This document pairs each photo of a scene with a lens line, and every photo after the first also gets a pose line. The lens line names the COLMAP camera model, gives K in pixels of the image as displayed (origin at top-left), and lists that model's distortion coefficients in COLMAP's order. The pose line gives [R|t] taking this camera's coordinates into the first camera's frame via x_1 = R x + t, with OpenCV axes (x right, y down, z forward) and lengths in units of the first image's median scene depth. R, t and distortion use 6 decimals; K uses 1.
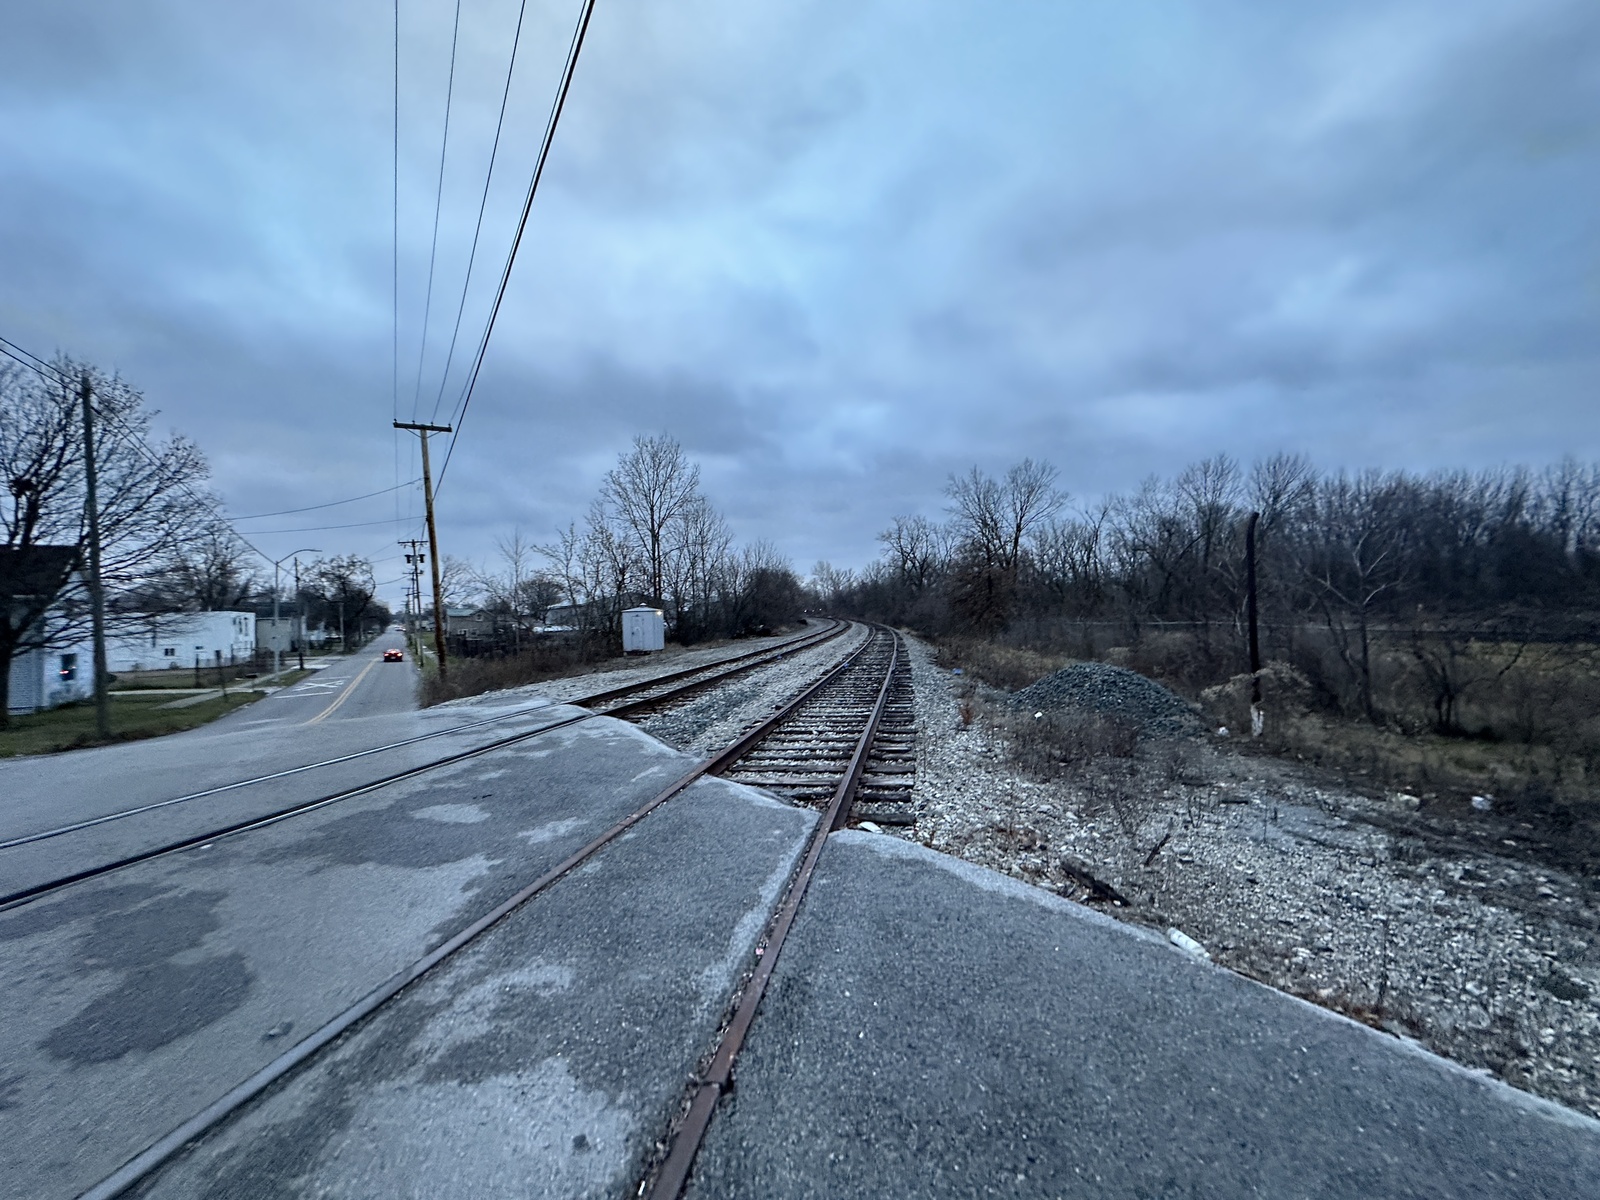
lens RADIAL K [[641.2, 0, 801.4], [0, 641.2, 597.8], [0, 0, 1]] dist [0.003957, -0.000309]
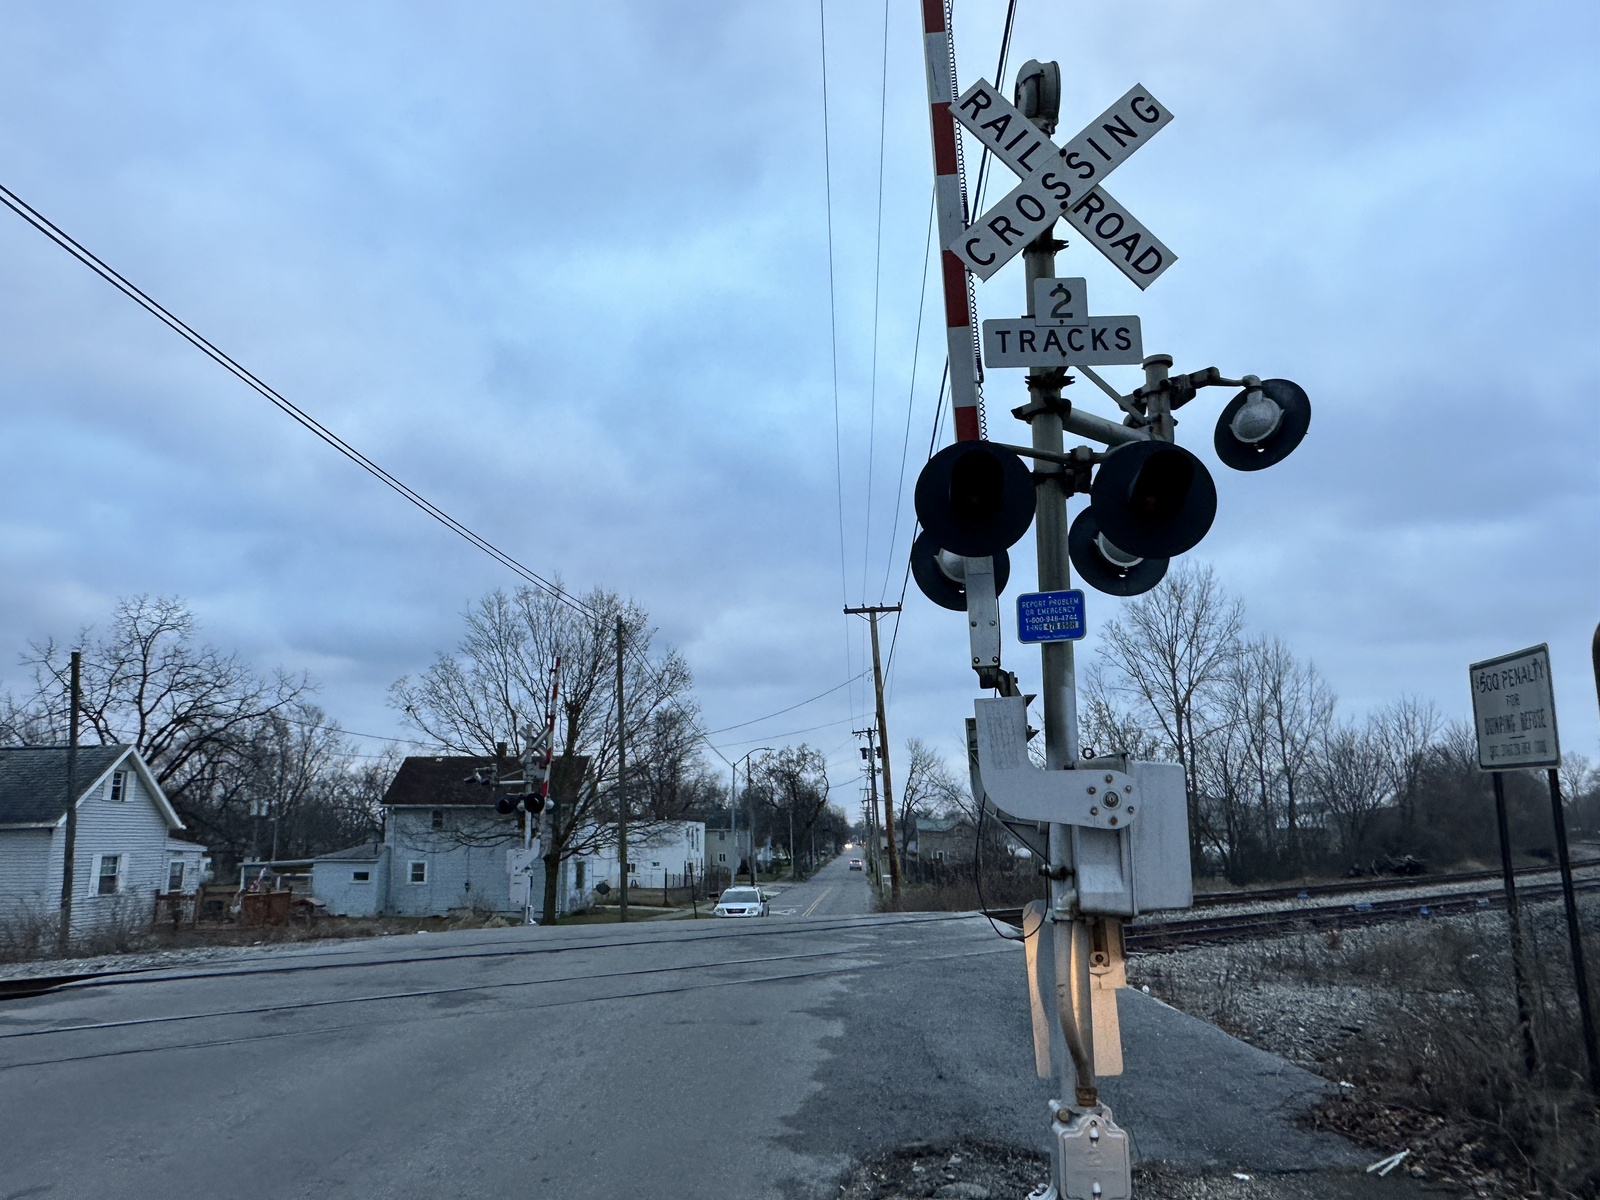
lens RADIAL K [[1134.2, 0, 785.9], [0, 1134.2, 614.5], [0, 0, 1]] dist [-0.016032, 0.005766]
pose [[0.811907, -0.094460, -0.576094, 0.067118], [-0.000722, 0.986659, -0.162796, -0.002725], [0.583787, 0.132591, 0.801007, -0.100305]]
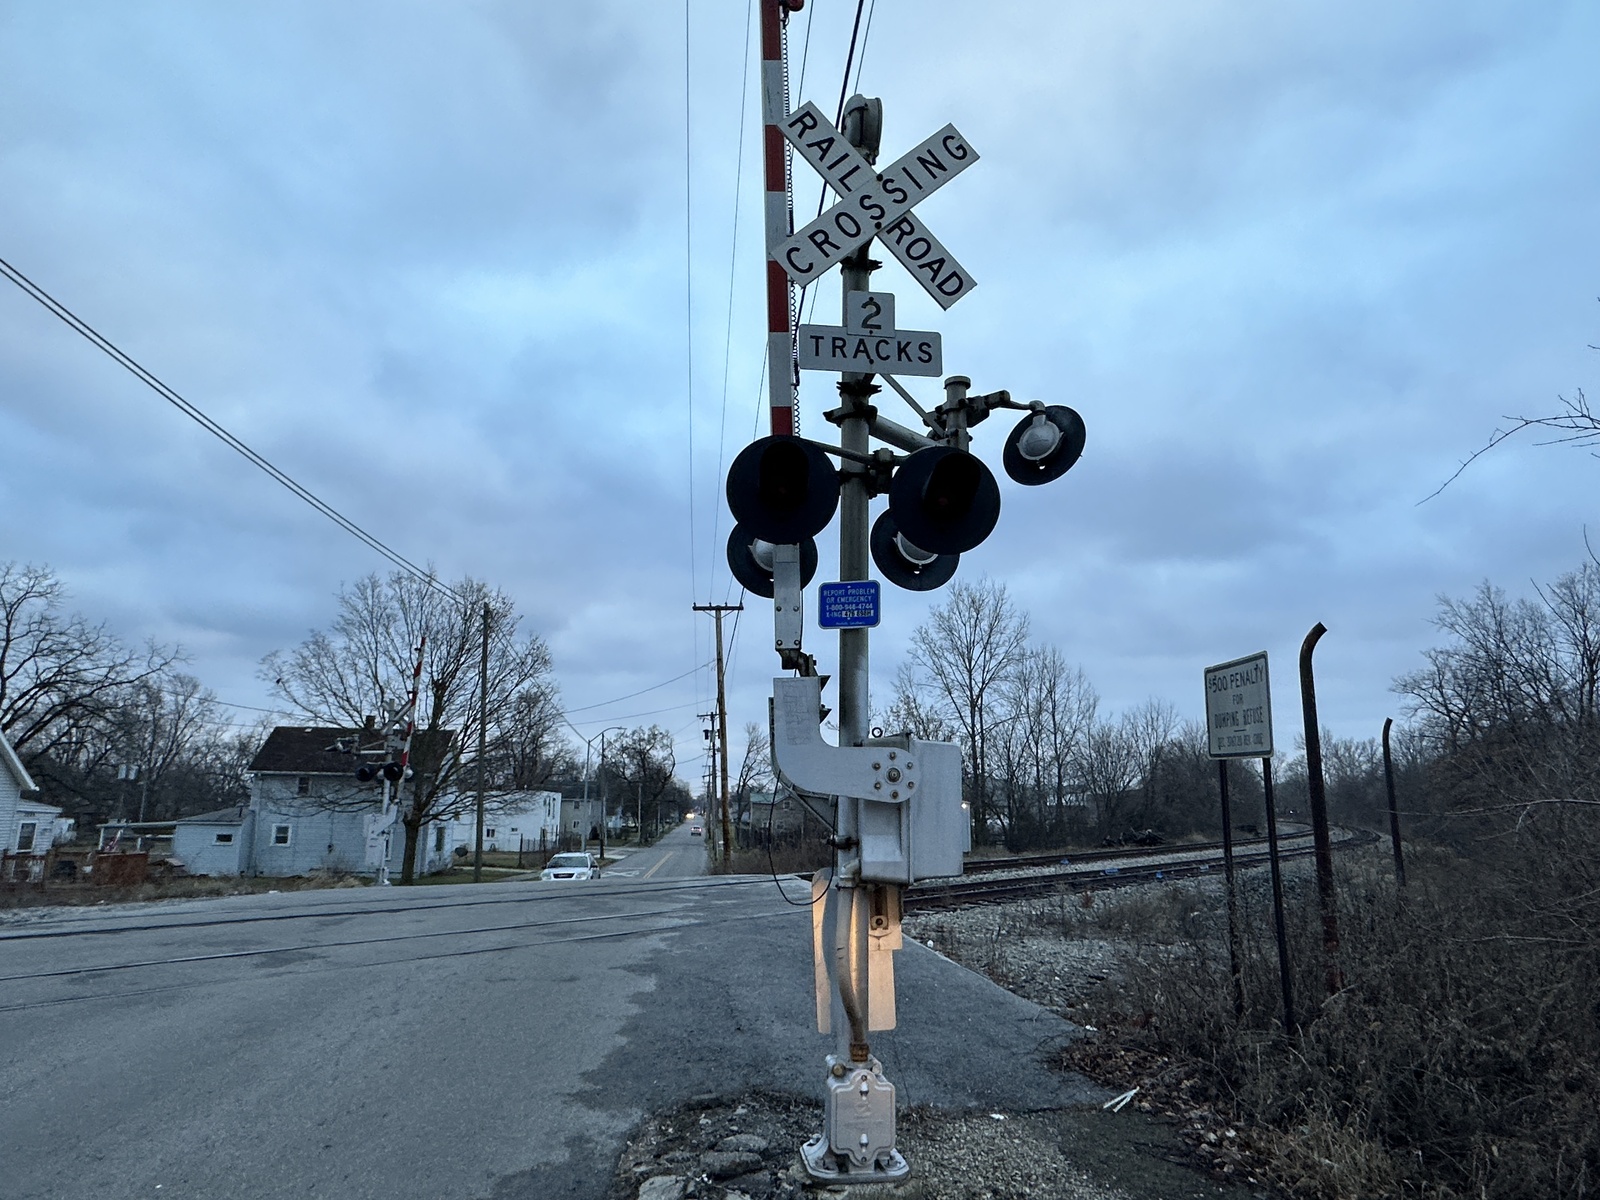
lens RADIAL K [[986.8, 0, 806.1], [0, 986.8, 613.3], [0, 0, 1]] dist [-0.014139, 0.000629]
pose [[0.897250, -0.056626, -0.437877, 0.066189], [-0.018605, 0.986012, -0.165633, -0.002502], [0.441131, 0.156761, 0.883646, -0.093658]]
